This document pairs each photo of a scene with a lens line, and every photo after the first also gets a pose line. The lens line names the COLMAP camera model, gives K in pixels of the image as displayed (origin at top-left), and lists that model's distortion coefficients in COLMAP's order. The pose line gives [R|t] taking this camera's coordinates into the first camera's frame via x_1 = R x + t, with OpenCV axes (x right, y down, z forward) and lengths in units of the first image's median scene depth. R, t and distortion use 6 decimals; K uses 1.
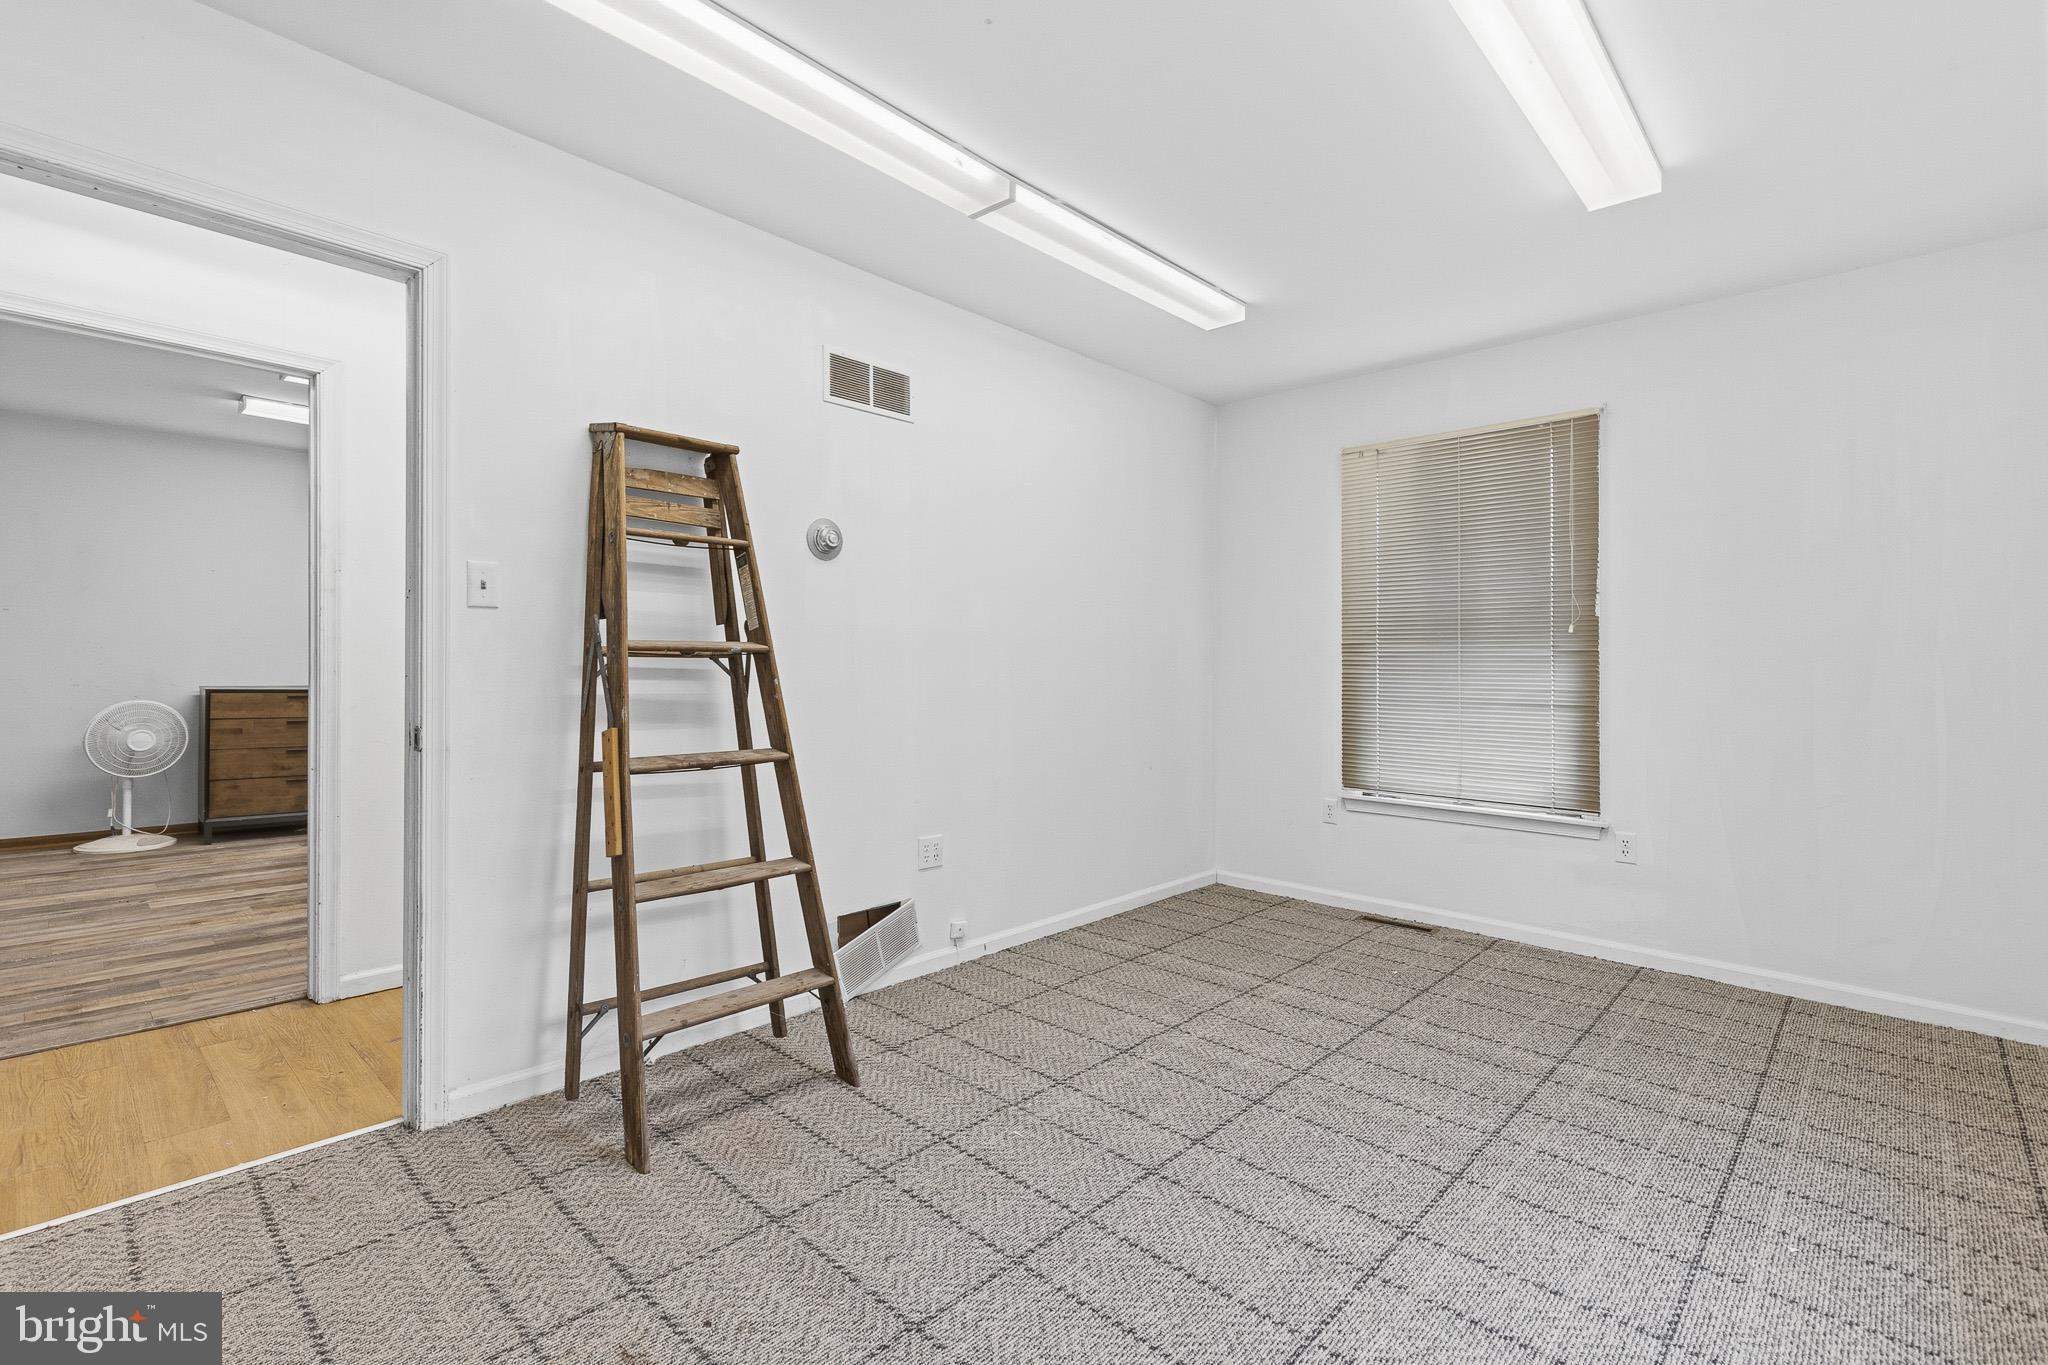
lens RADIAL K [[937.6, 0, 1025.1], [0, 937.6, 639.2], [0, 0, 1]] dist [0.000551, -0.000224]
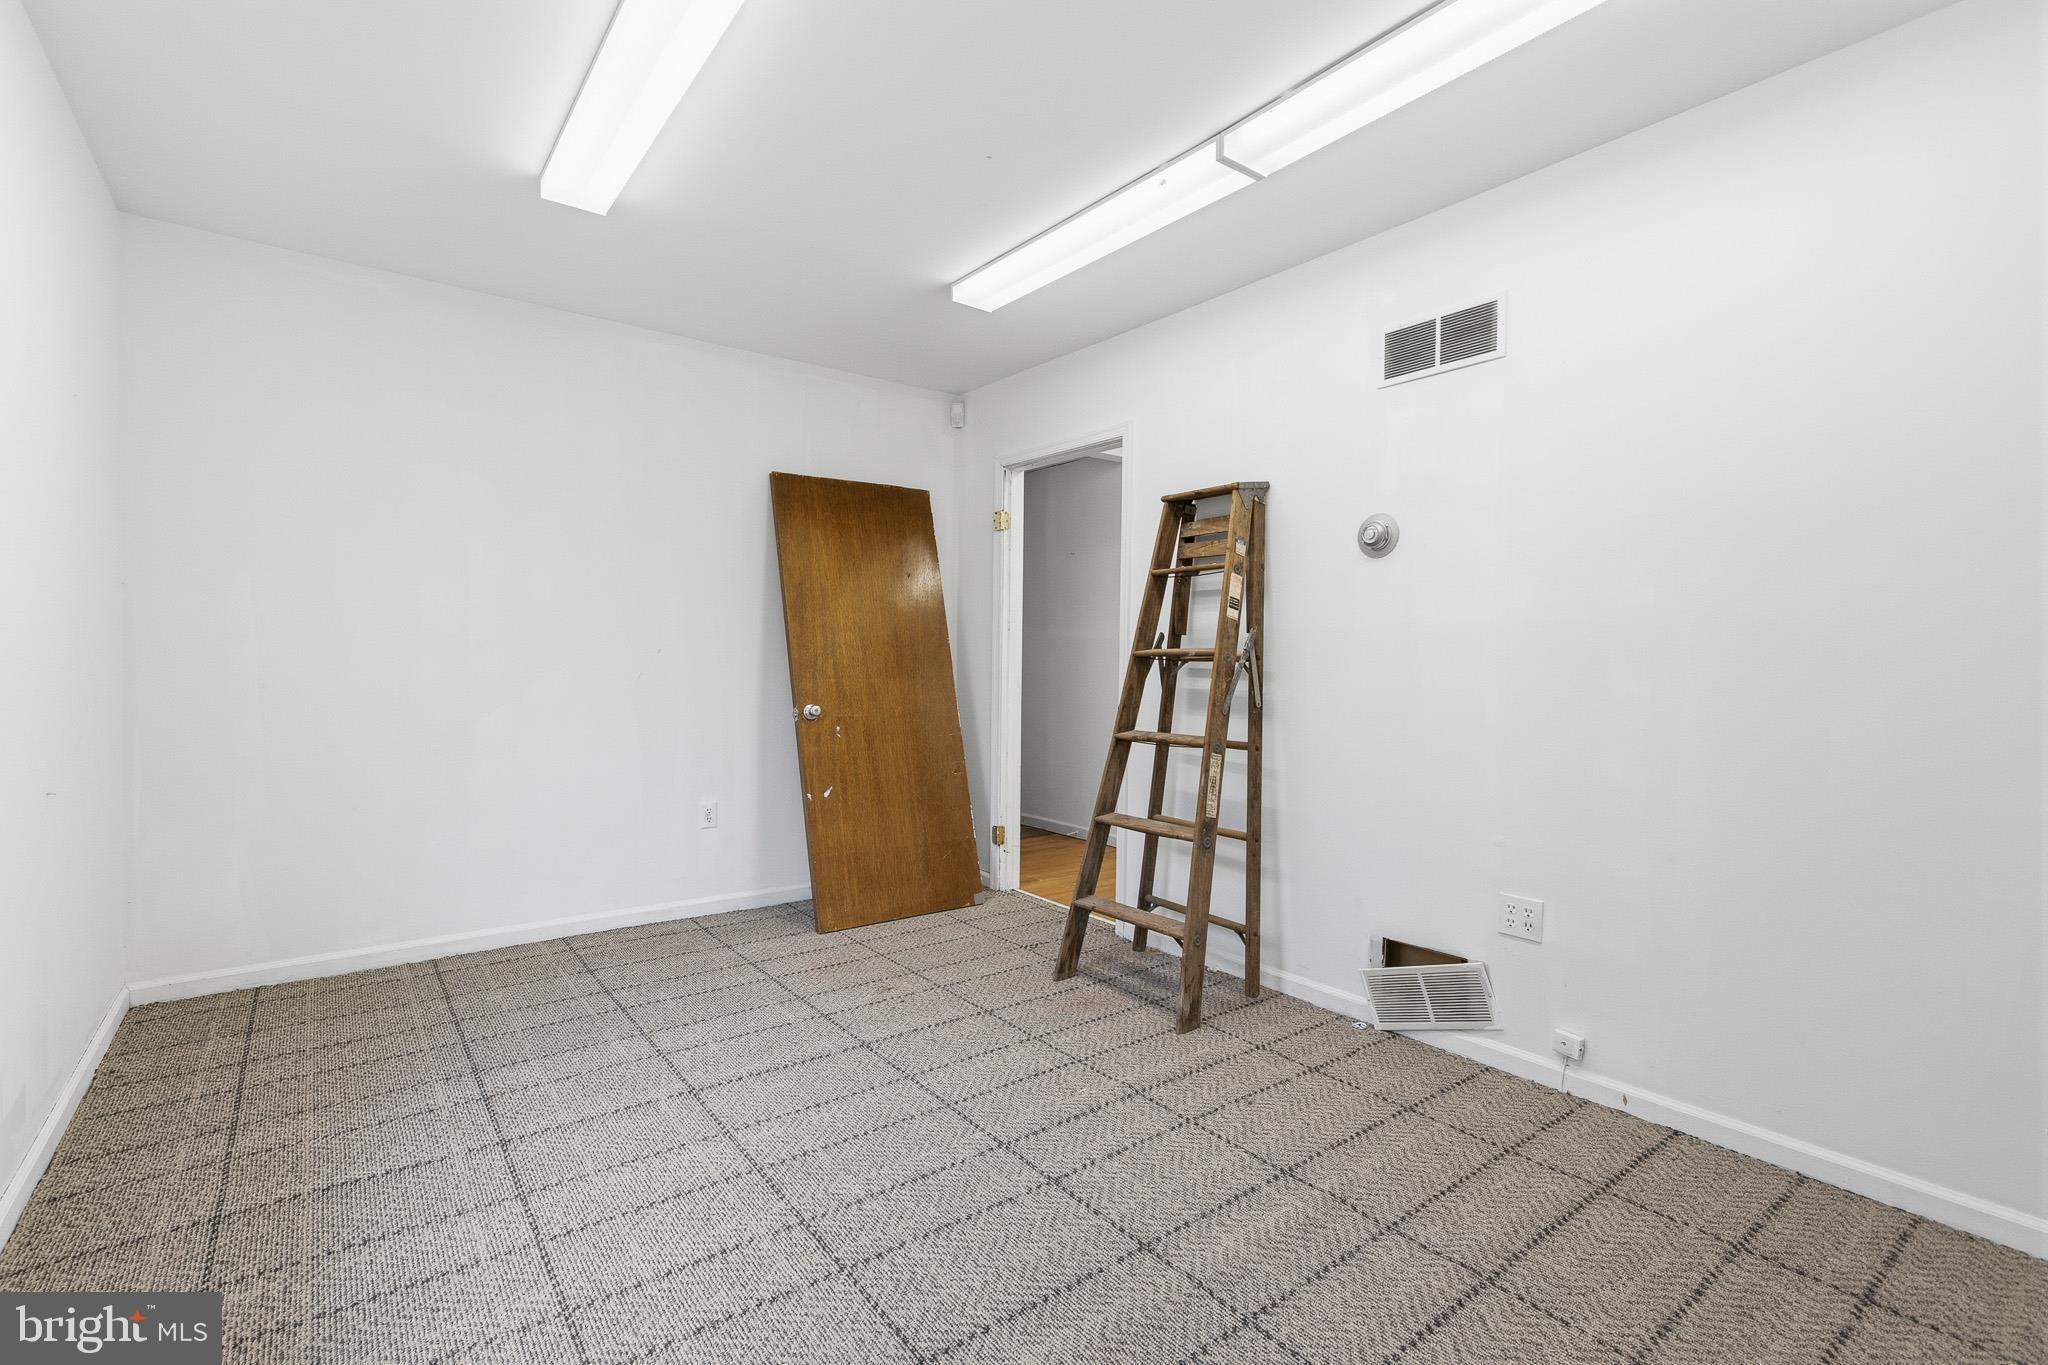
lens RADIAL K [[915.8, 0, 1024.0], [0, 915.8, 682.5], [0, 0, 1]] dist [0.002300, -0.000118]
pose [[-0.161753, 0.008326, -0.986796, 0.736174], [0.012196, 0.999905, 0.006437, 0.030141], [0.986756, -0.010993, -0.161839, 0.774680]]
